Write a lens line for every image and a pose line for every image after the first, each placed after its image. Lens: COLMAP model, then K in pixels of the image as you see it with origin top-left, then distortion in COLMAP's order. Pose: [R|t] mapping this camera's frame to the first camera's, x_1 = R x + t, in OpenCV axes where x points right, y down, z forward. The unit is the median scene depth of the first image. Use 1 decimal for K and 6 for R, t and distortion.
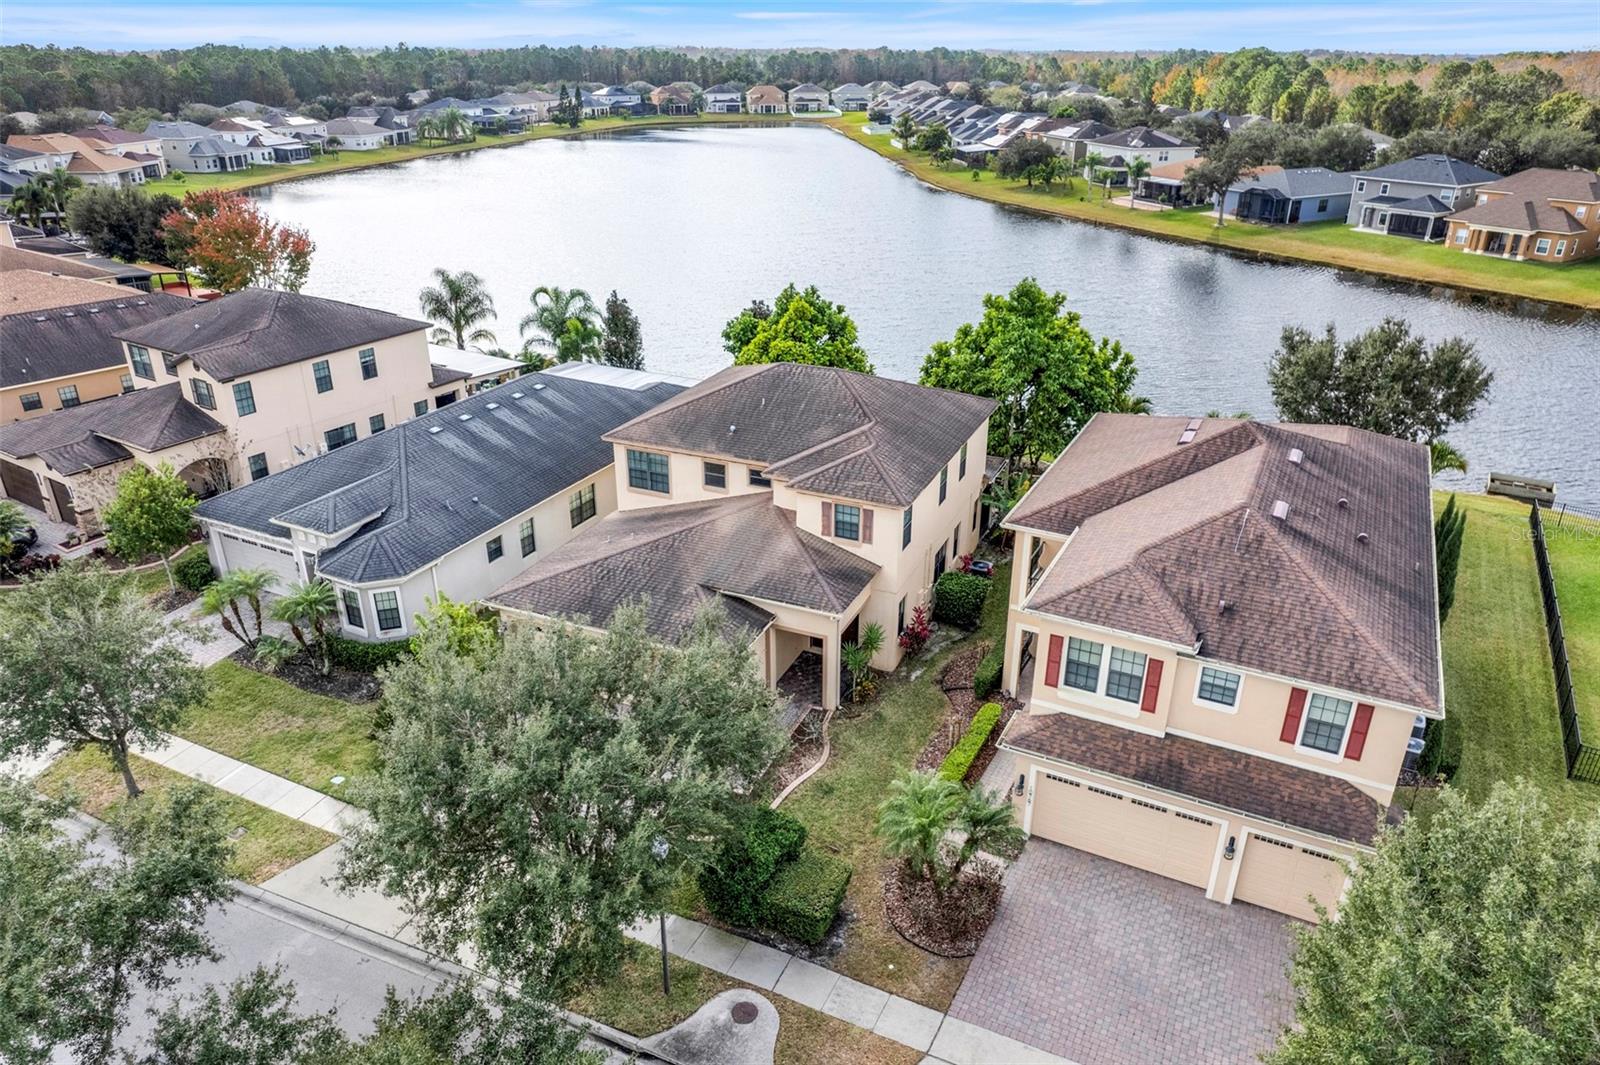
lens RADIAL K [[1042.5, 0, 794.8], [0, 1042.5, 541.1], [0, 0, 1]] dist [-0.050852, 0.033114]
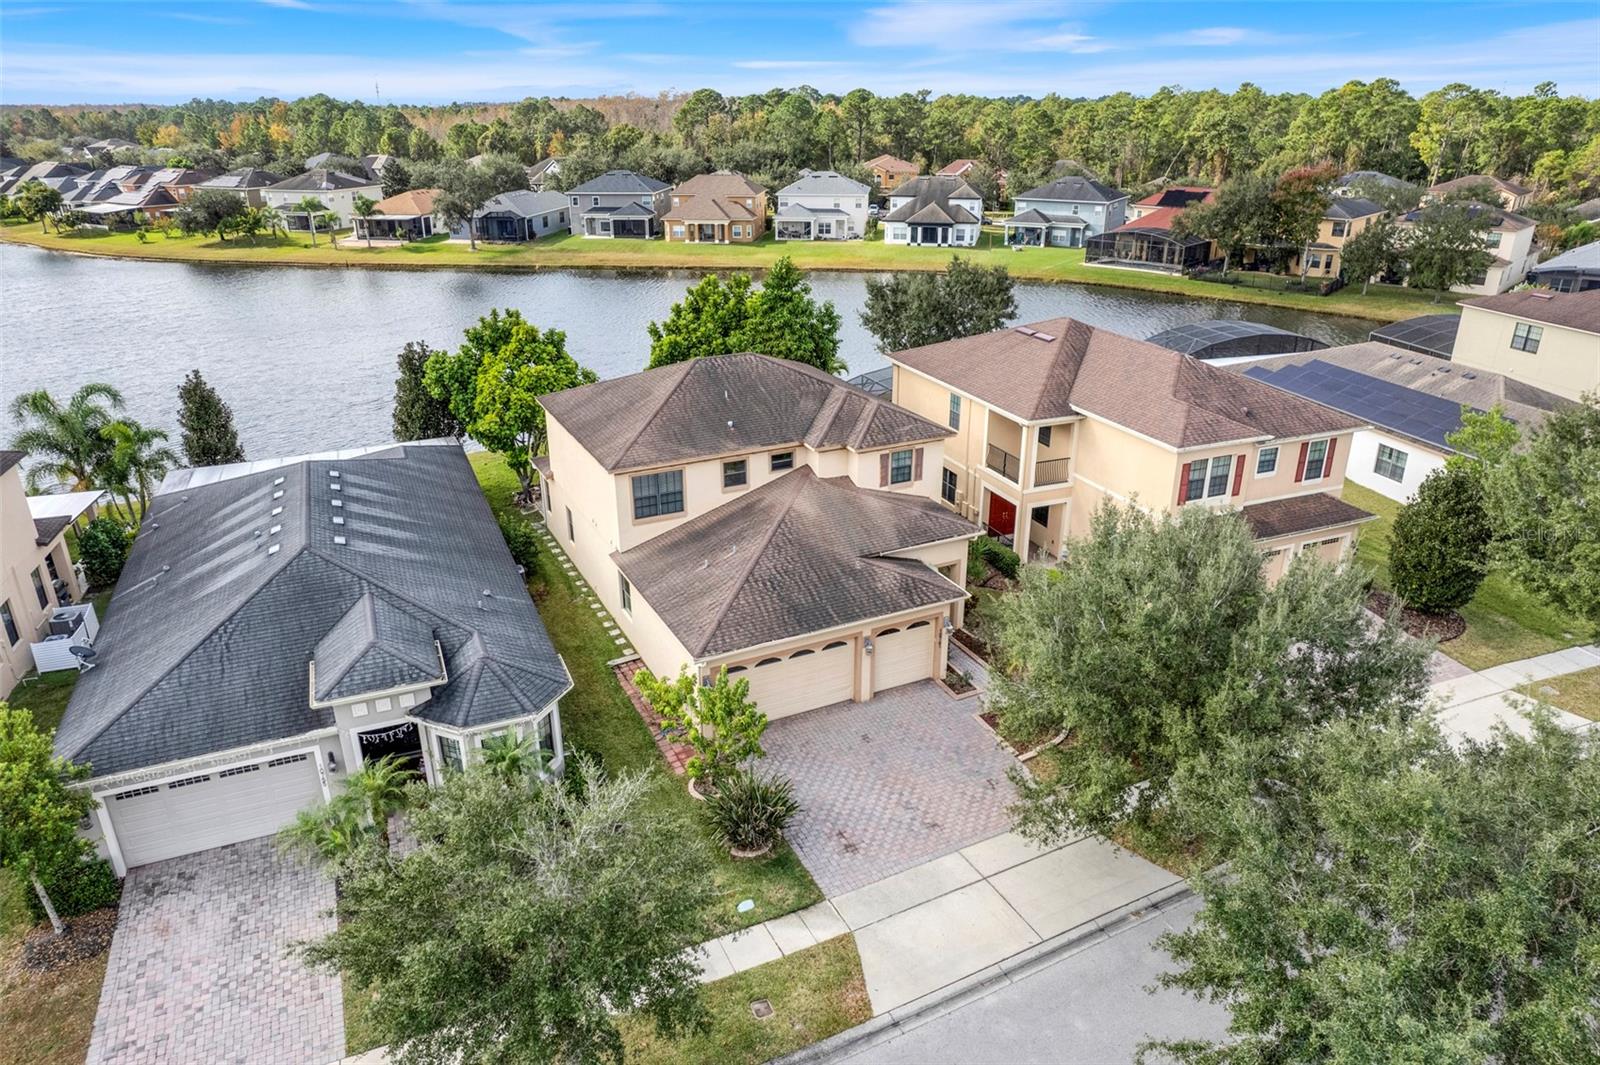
lens RADIAL K [[1042.5, 0, 794.8], [0, 1042.5, 526.1], [0, 0, 1]] dist [-0.050852, 0.033114]
pose [[0.645704, -0.292752, 0.705239, -0.239871], [0.332317, 0.939272, 0.085637, -0.026746], [-0.687482, 0.179067, 0.703778, 0.096089]]
